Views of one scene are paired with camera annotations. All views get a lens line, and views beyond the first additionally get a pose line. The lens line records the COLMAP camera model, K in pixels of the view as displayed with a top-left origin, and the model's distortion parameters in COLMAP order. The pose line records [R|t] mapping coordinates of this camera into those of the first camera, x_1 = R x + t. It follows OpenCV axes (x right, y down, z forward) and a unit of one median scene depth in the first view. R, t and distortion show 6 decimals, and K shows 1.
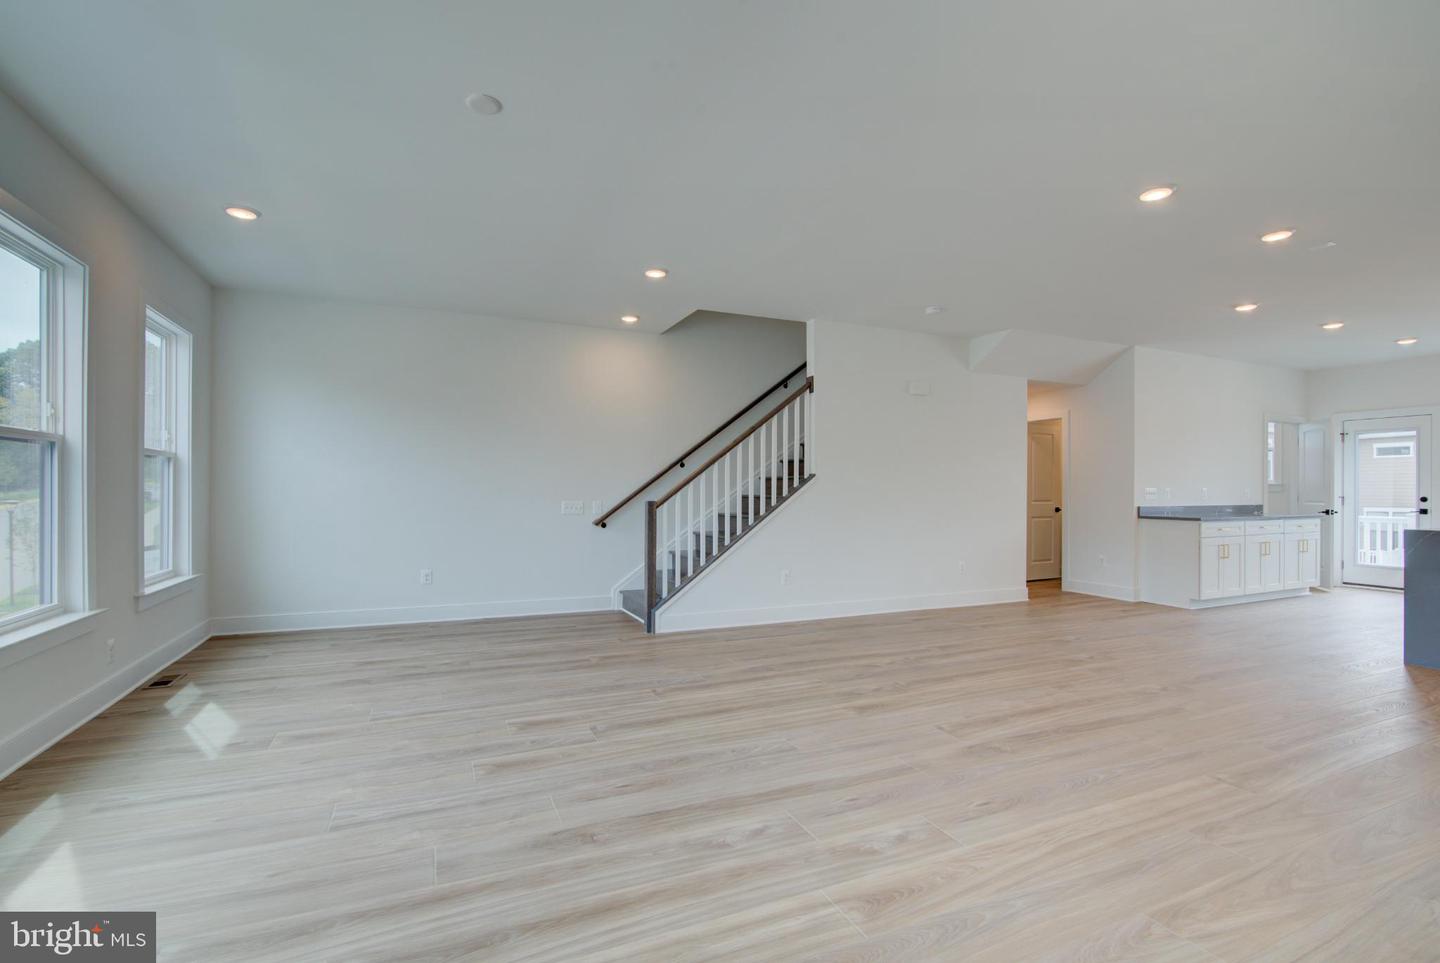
lens RADIAL K [[661.5, 0, 717.6], [0, 661.5, 490.7], [0, 0, 1]] dist [-0.019738, 0.000393]
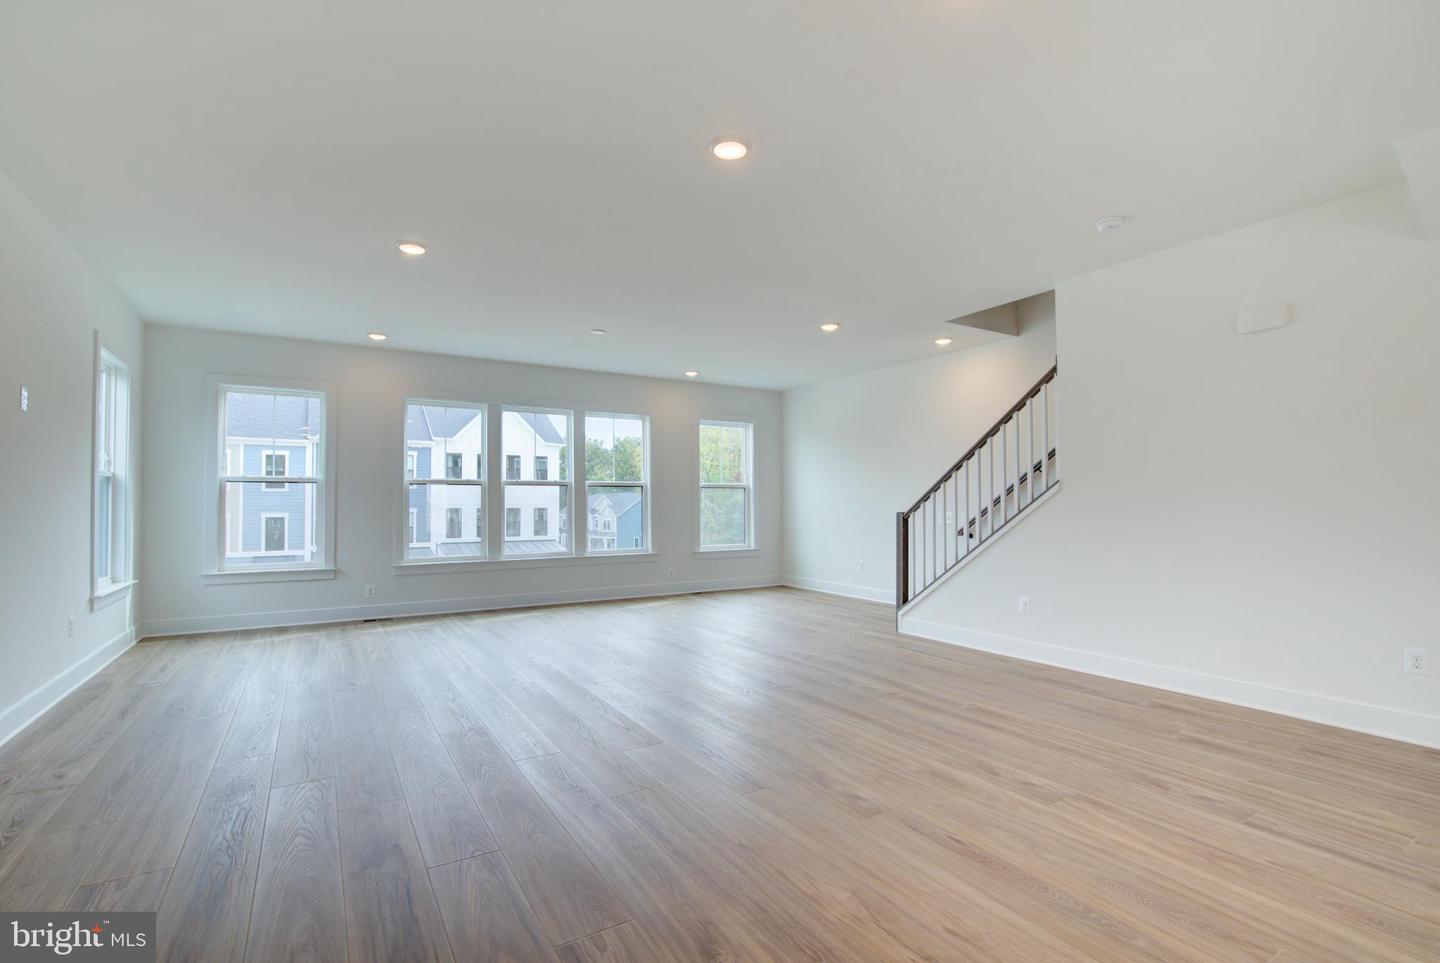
lens RADIAL K [[661.5, 0, 719.2], [0, 661.5, 486.2], [0, 0, 1]] dist [-0.019738, 0.000393]
pose [[0.130155, -0.033248, -0.990936, 0.710550], [0.001388, 0.999443, -0.033351, 0.006780], [0.991493, 0.002966, 0.130128, 0.414824]]
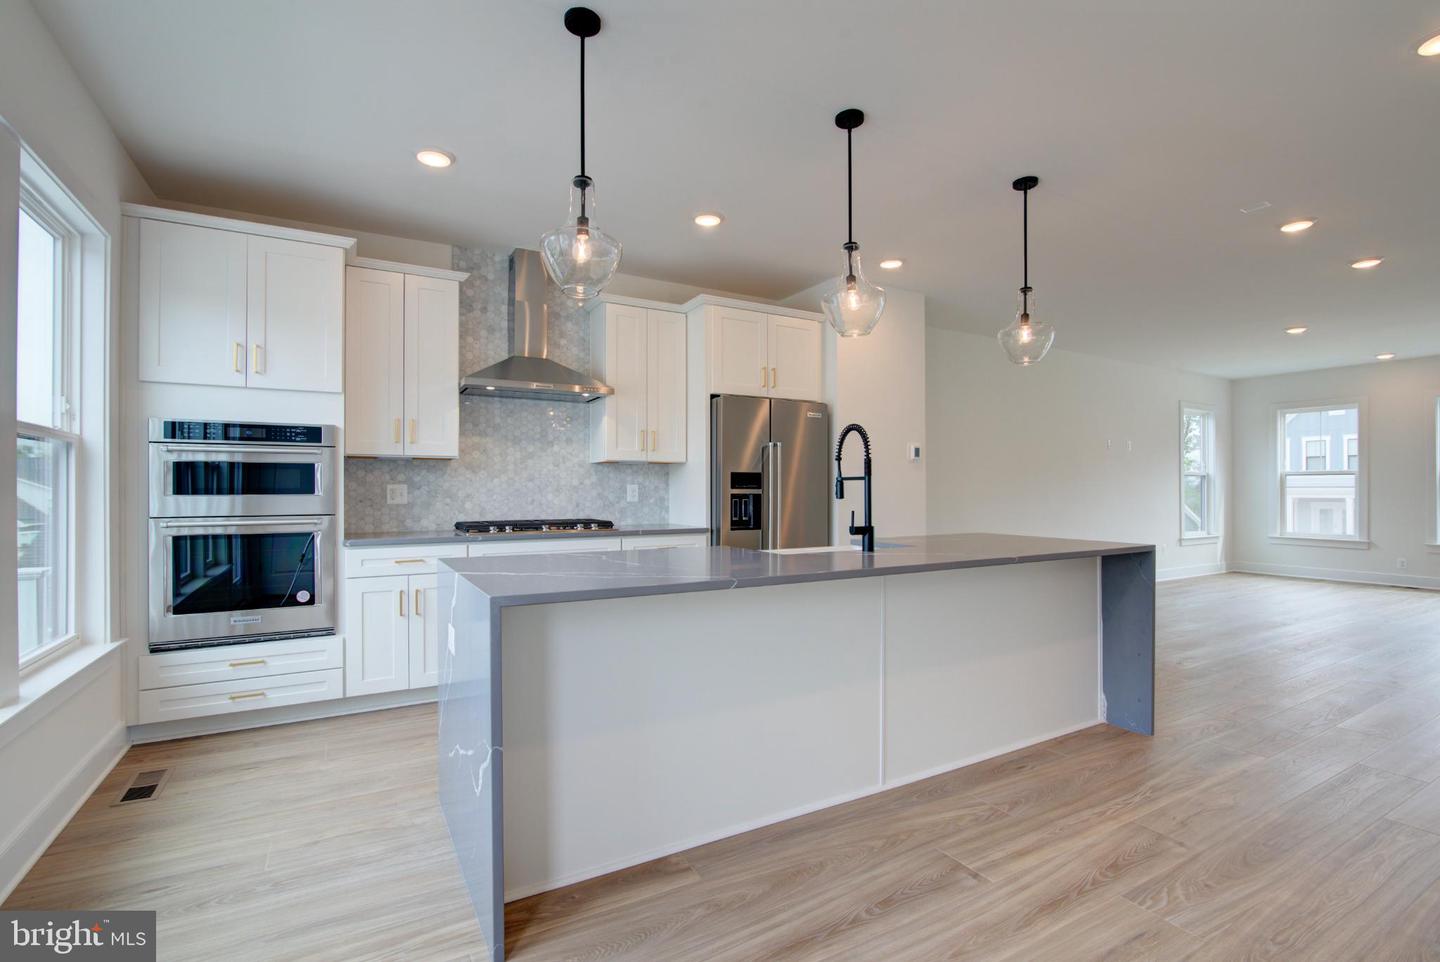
lens RADIAL K [[661.5, 0, 725.9], [0, 661.5, 485.4], [0, 0, 1]] dist [-0.019738, 0.000393]
pose [[-0.995560, -0.004803, -0.094011, 0.958338], [-0.004497, 0.999984, -0.003473, 0.000384], [0.094026, -0.003035, -0.995565, 0.999221]]
